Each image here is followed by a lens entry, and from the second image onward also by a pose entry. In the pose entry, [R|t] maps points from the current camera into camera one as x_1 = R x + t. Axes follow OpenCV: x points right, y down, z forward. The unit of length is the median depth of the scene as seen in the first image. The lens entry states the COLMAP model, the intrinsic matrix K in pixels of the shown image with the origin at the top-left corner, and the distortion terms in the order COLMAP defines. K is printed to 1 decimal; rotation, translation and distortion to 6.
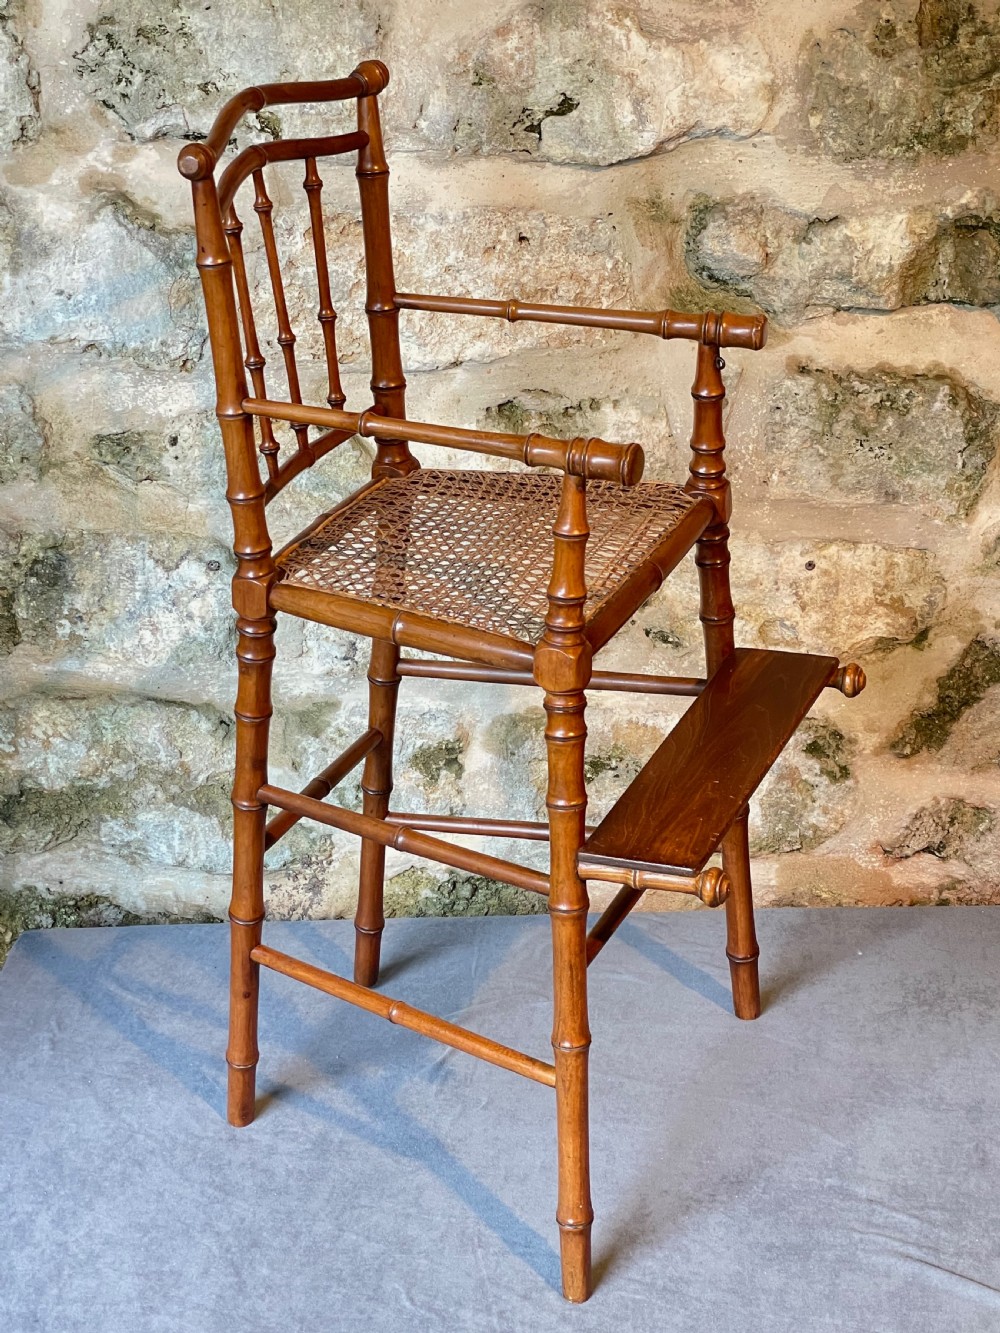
lens RADIAL K [[2400.2, 0, 511.0], [0, 2400.2, 667.9], [0, 0, 1]] dist [0.073793, 0.000000]
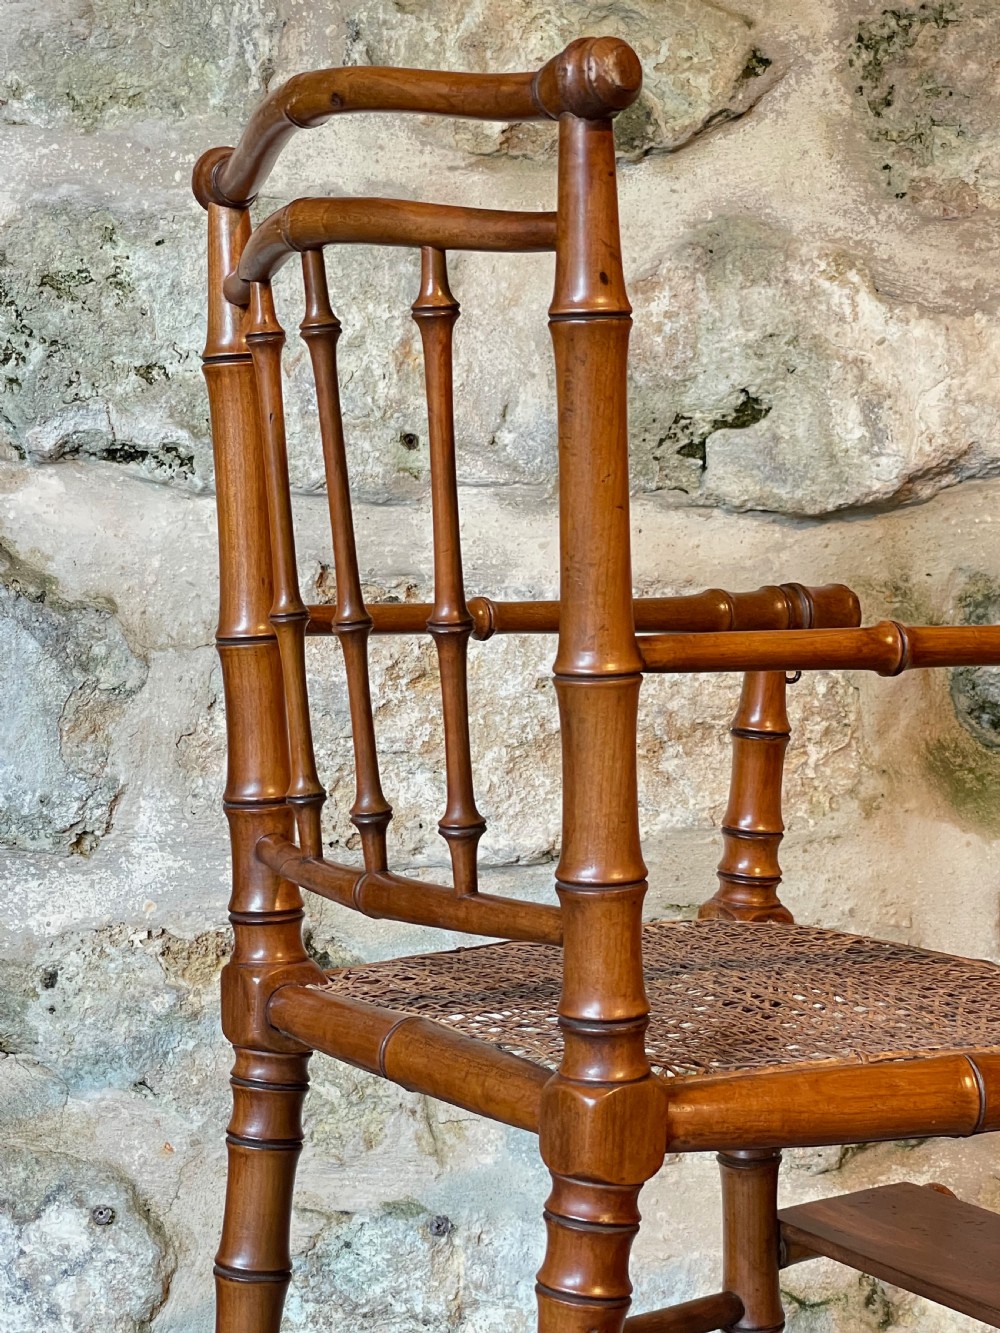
lens RADIAL K [[2618.1, 0, 493.9], [0, 2618.1, 653.3], [0, 0, 1]] dist [0.072510, 0.000000]
pose [[0.998124, 0.018225, -0.058448, -0.000863], [-0.038978, 0.925352, -0.377099, 0.064820], [0.047212, 0.378670, 0.924327, 0.407592]]
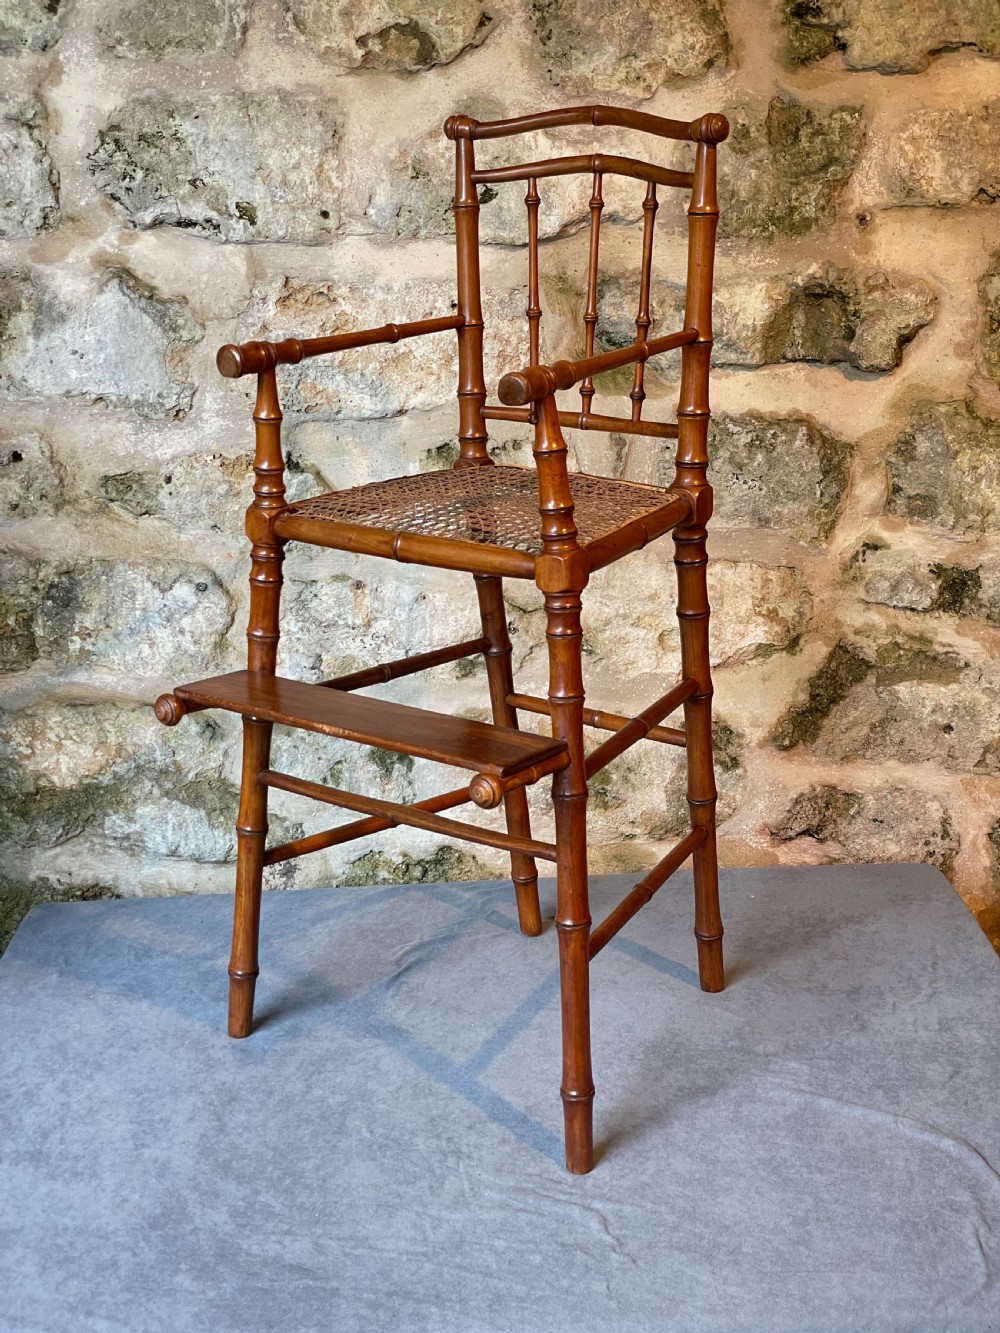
lens RADIAL K [[2020.8, 0, 508.1], [0, 2020.8, 662.2], [0, 0, 1]] dist [0.073965, 0.000000]
pose [[0.999537, -0.018457, 0.024203, 0.003784], [0.021994, 0.987651, -0.155120, 0.159121], [-0.021041, 0.155580, 0.987599, 0.008109]]
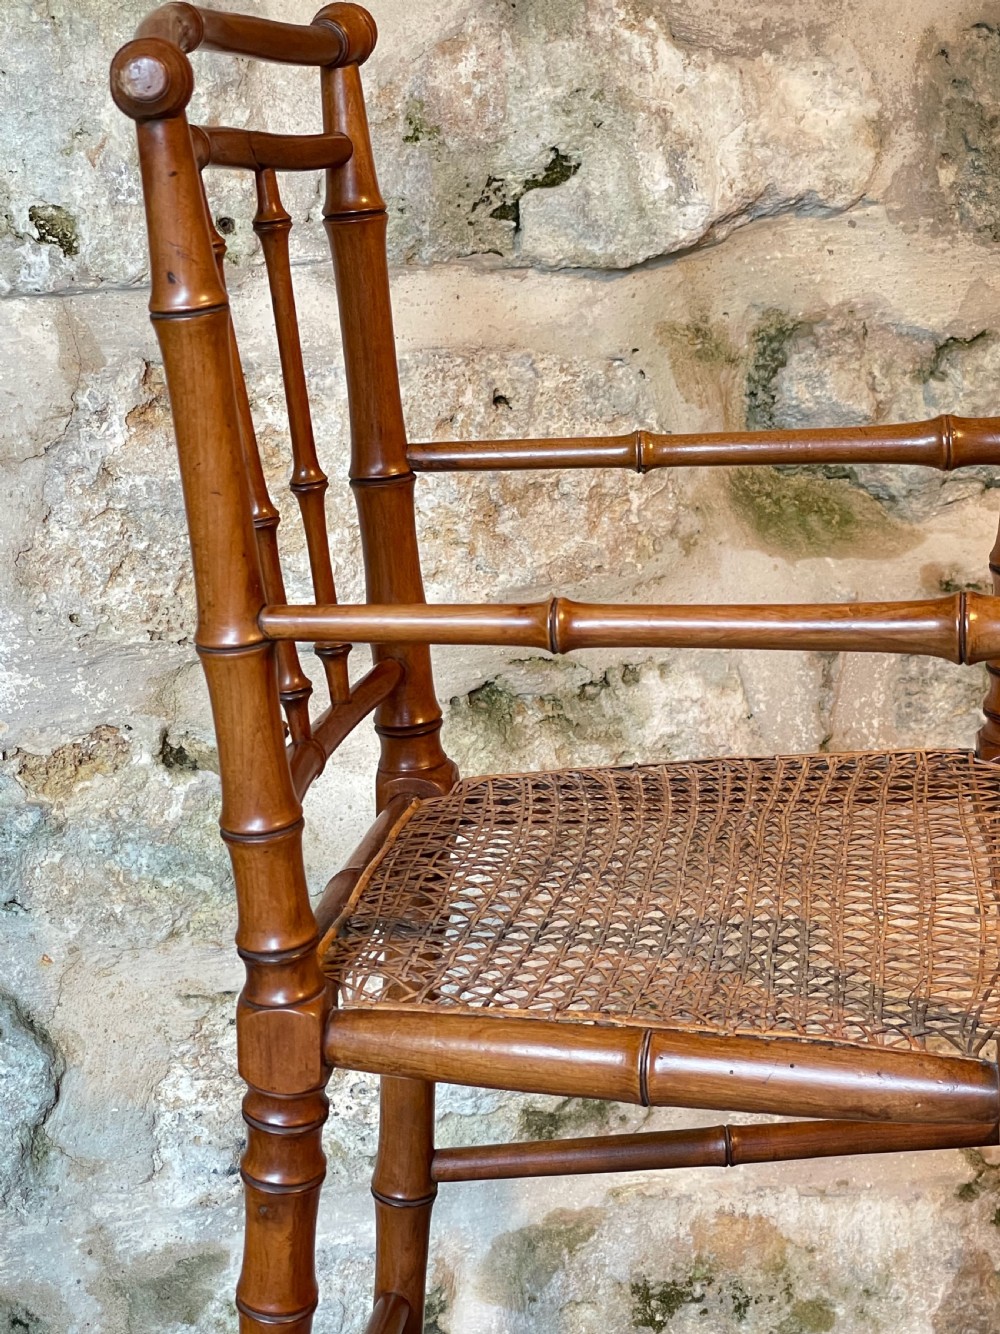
lens RADIAL K [[2620.0, 0, 520.6], [0, 2620.0, 666.0], [0, 0, 1]] dist [0.072510, 0.000000]
pose [[0.969654, -0.096350, 0.224693, -0.137335], [0.136035, 0.976284, -0.168417, -0.006910], [-0.203137, 0.193872, 0.959765, 0.392046]]
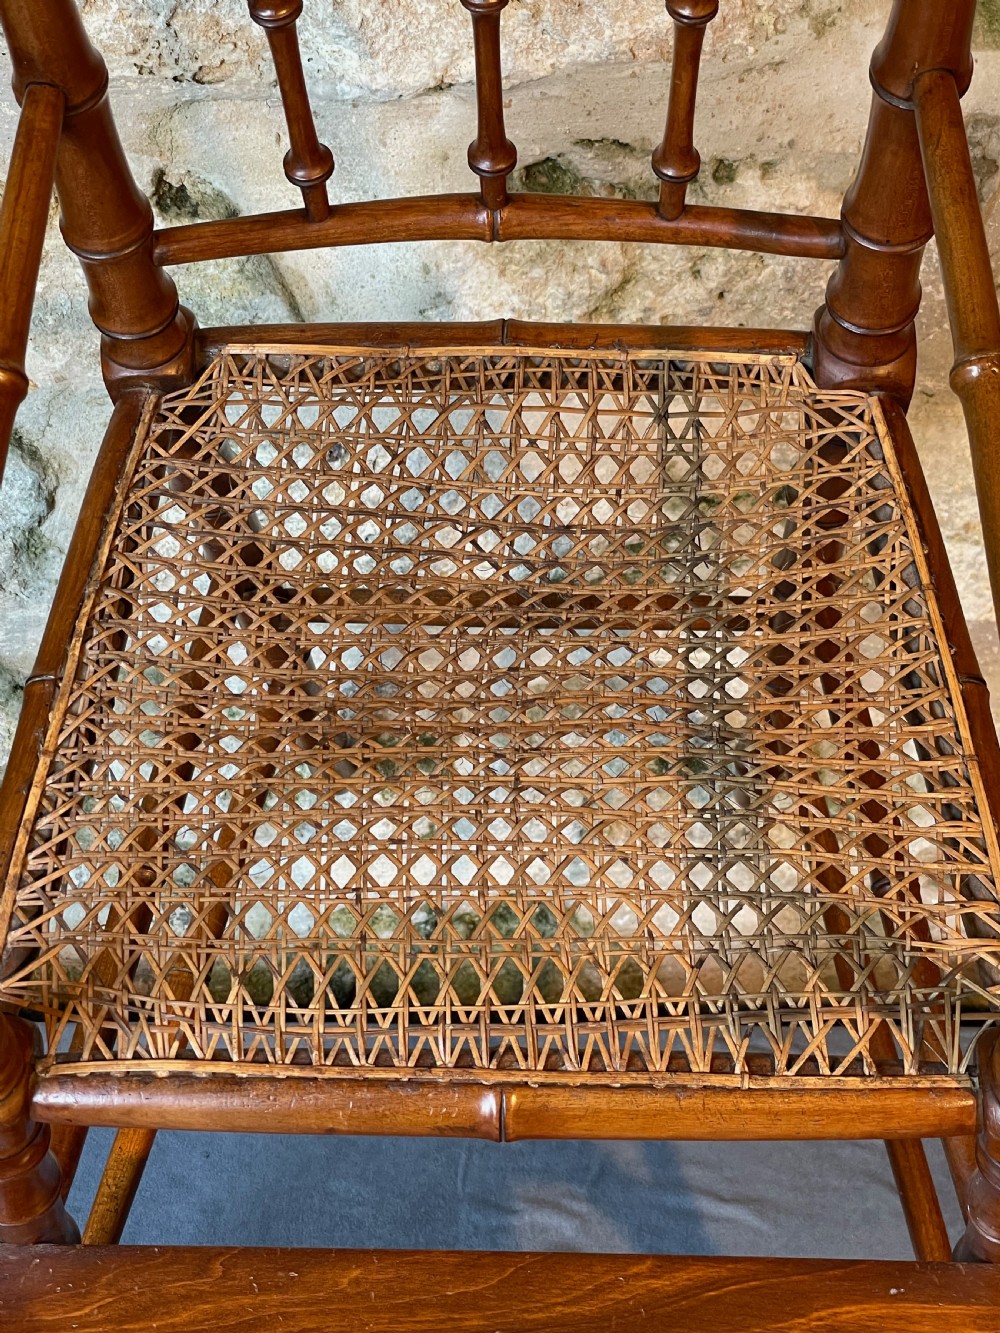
lens RADIAL K [[2398.7, 0, 511.0], [0, 2398.7, 667.9], [0, 0, 1]] dist [0.077816, 0.000000]
pose [[0.999634, 0.024243, -0.012023, 0.000076], [-0.018931, 0.943997, 0.329410, -0.176786], [0.019336, -0.329062, 0.944110, 0.511023]]
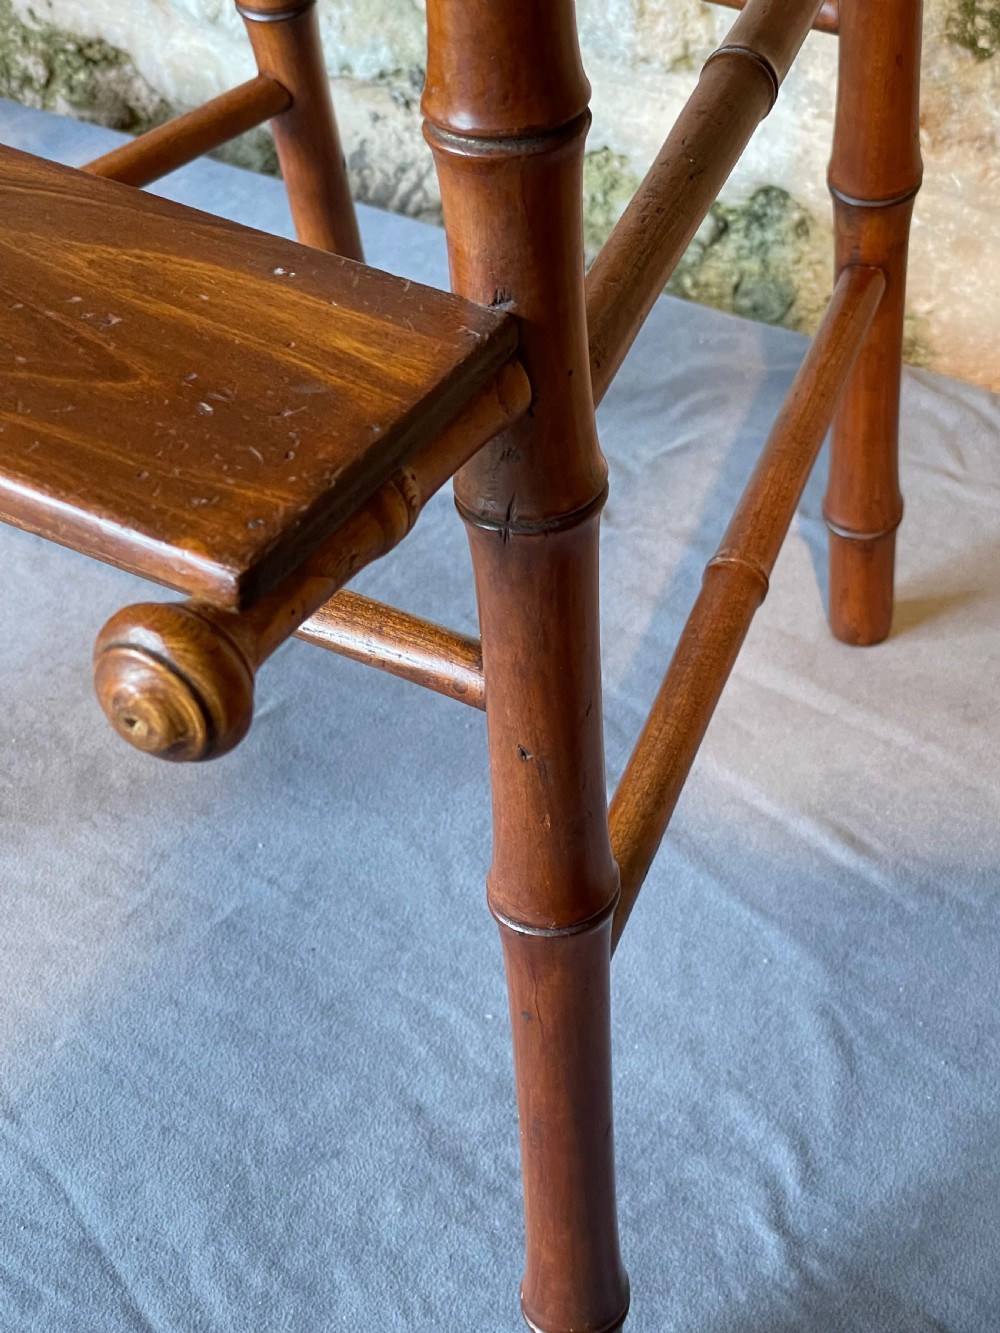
lens RADIAL K [[2400.2, 0, 504.9], [0, 2400.2, 661.4], [0, 0, 1]] dist [0.073793, 0.000000]
pose [[0.856231, 0.345046, -0.384462, 0.176162], [-0.203483, 0.909329, 0.362927, 0.006043], [0.474829, -0.232518, 0.848807, 0.607000]]
